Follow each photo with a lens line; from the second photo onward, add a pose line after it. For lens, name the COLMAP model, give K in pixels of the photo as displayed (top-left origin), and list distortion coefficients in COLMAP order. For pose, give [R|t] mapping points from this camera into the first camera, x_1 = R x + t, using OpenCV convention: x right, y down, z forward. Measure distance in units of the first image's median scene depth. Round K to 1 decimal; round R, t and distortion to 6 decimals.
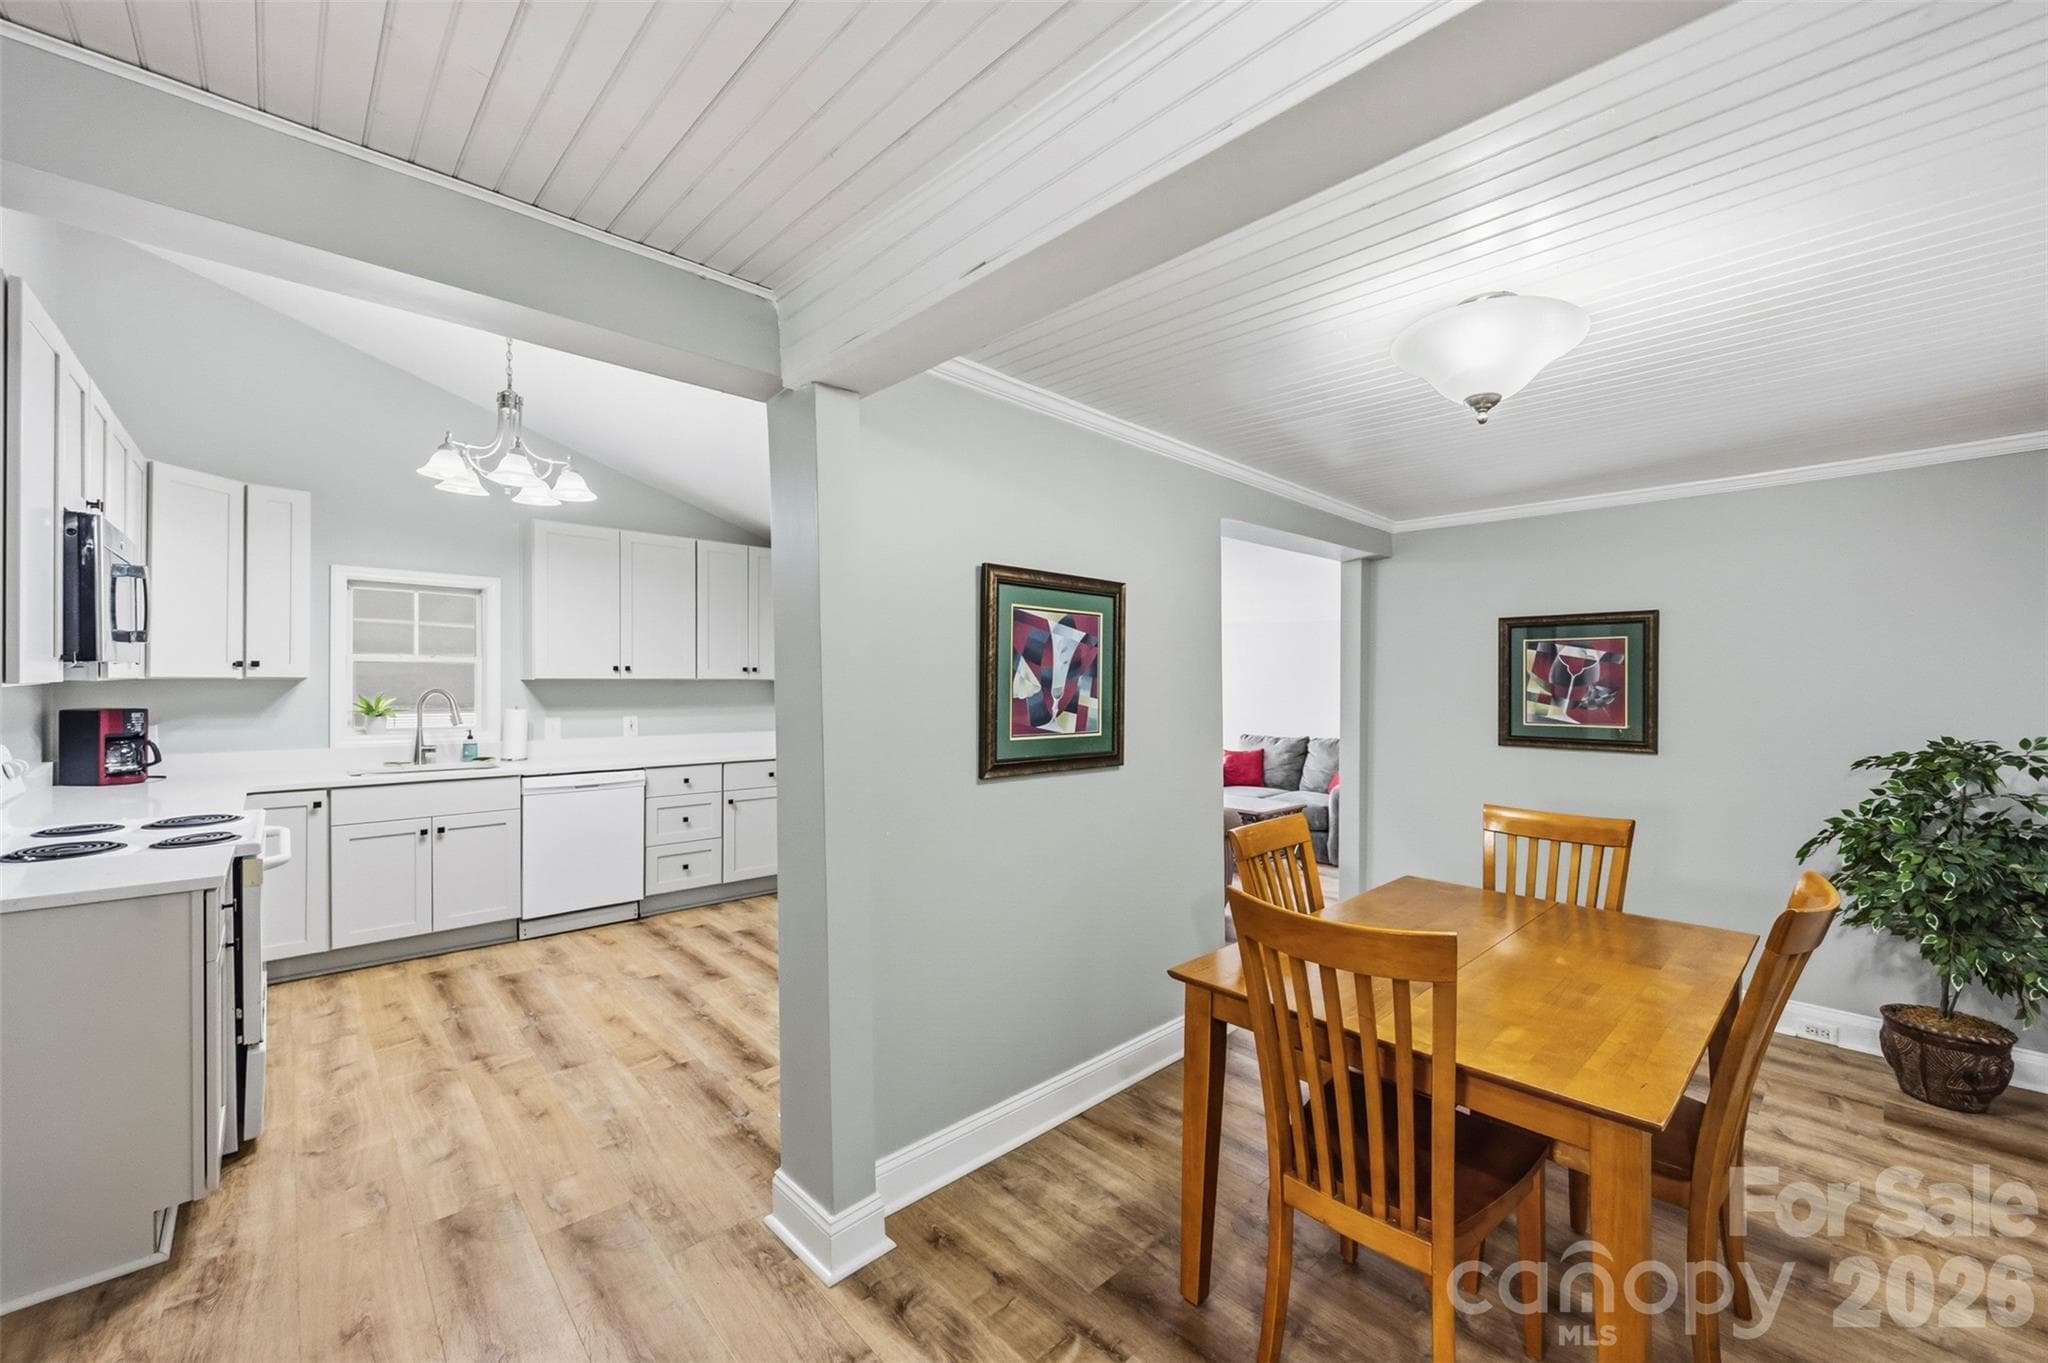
lens RADIAL K [[801.7, 0, 1033.5], [0, 801.7, 680.0], [0, 0, 1]] dist [-0.000665, -0.000151]
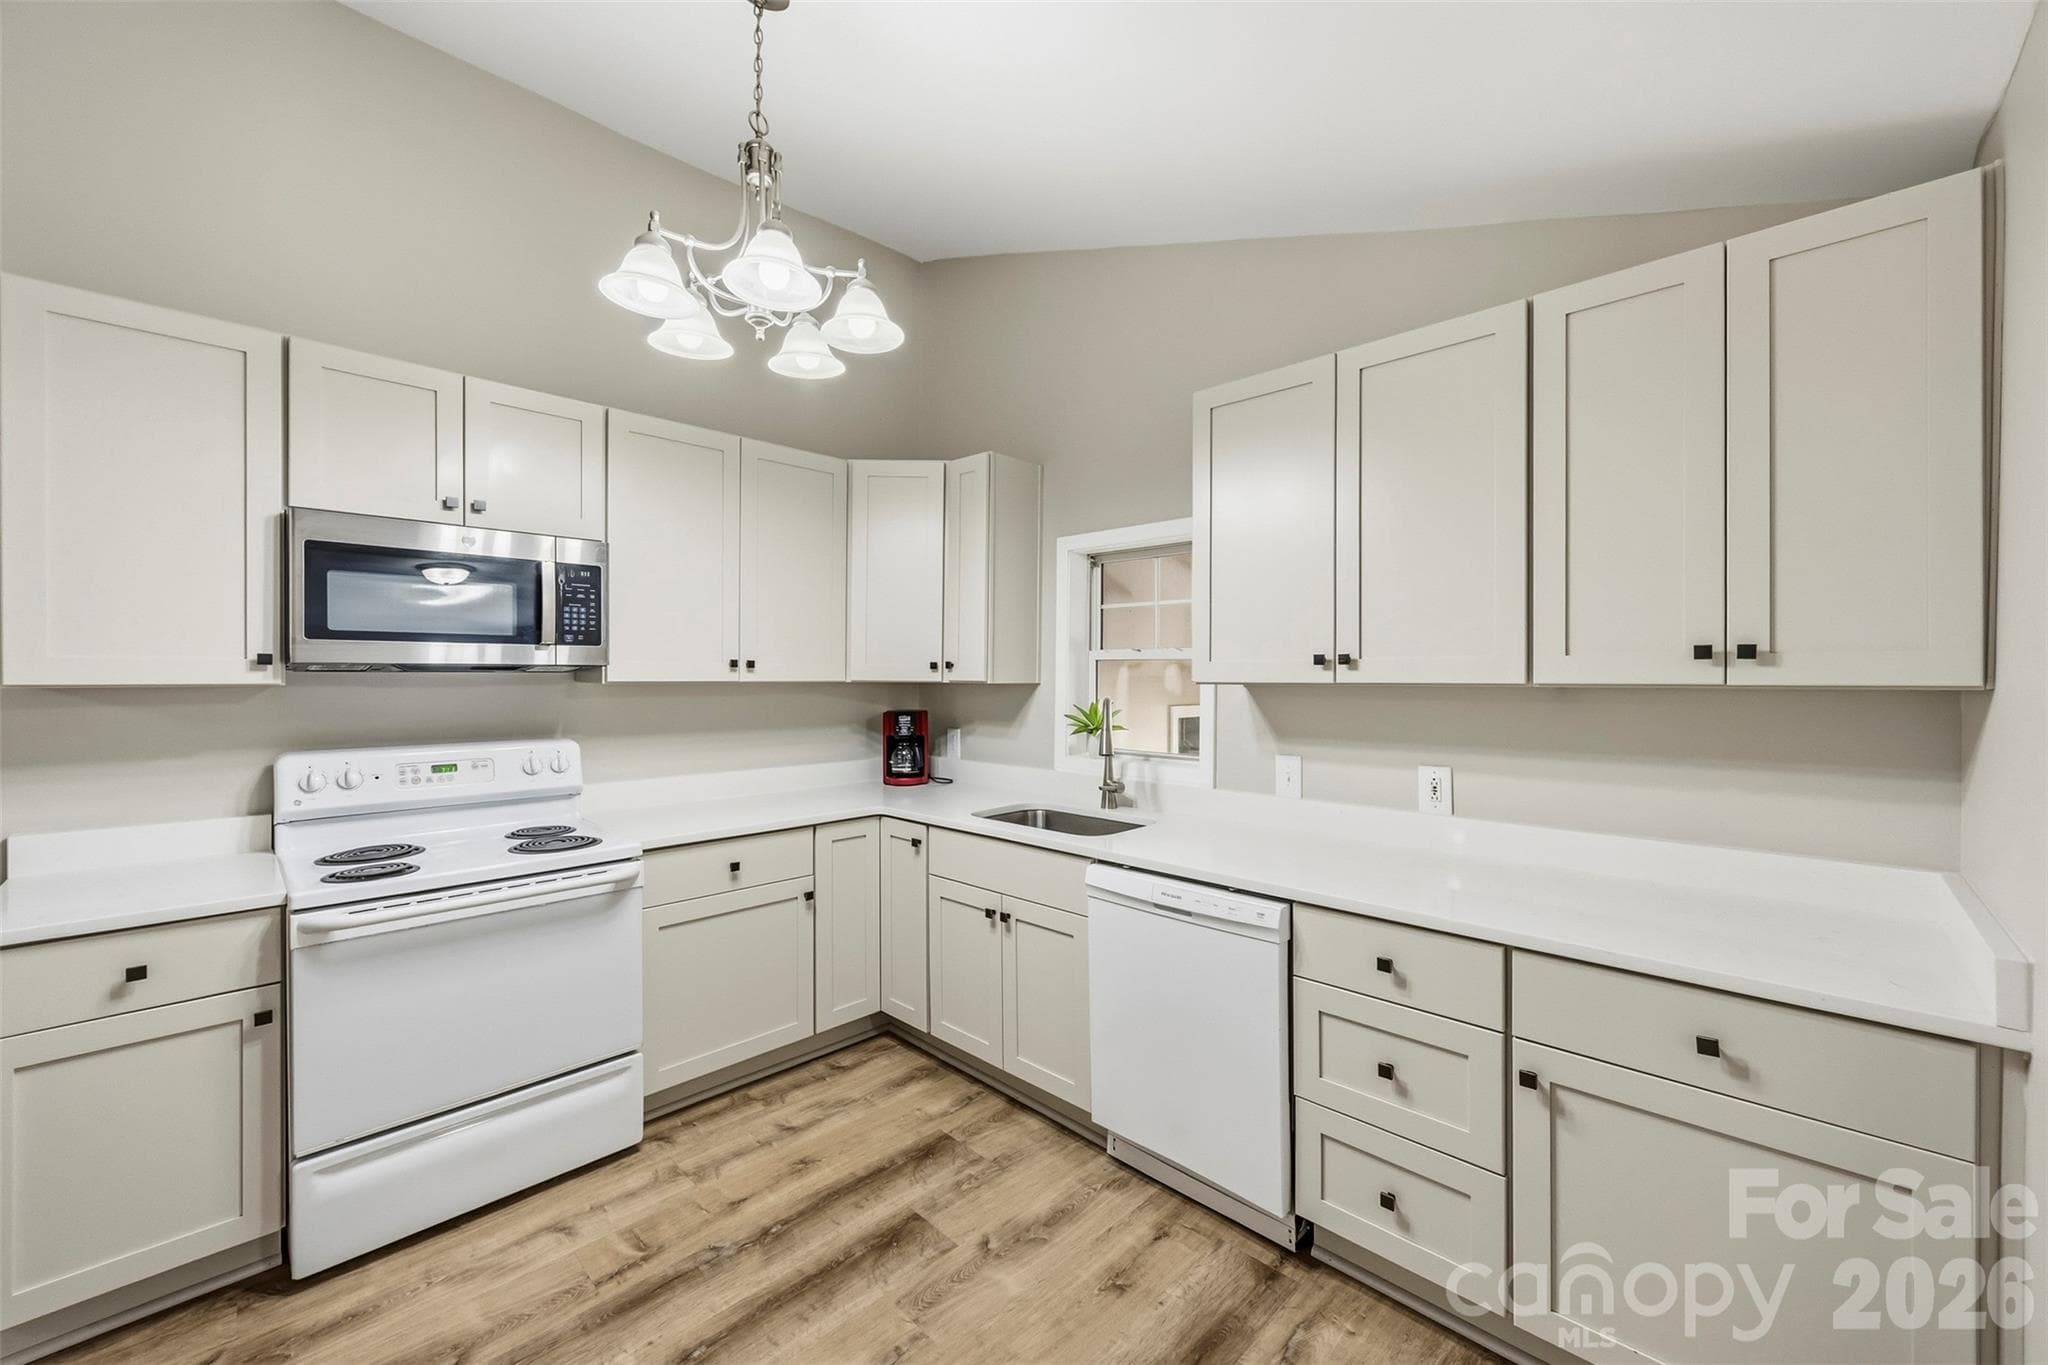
lens RADIAL K [[789.4, 0, 1024.0], [0, 789.4, 682.5], [0, 0, 1]] dist [0.000492, -0.000081]
pose [[0.052457, 0.000361, -0.998623, -0.104467], [0.000233, 1.000000, 0.000374, -0.002077], [0.998623, -0.000252, 0.052457, 0.981689]]
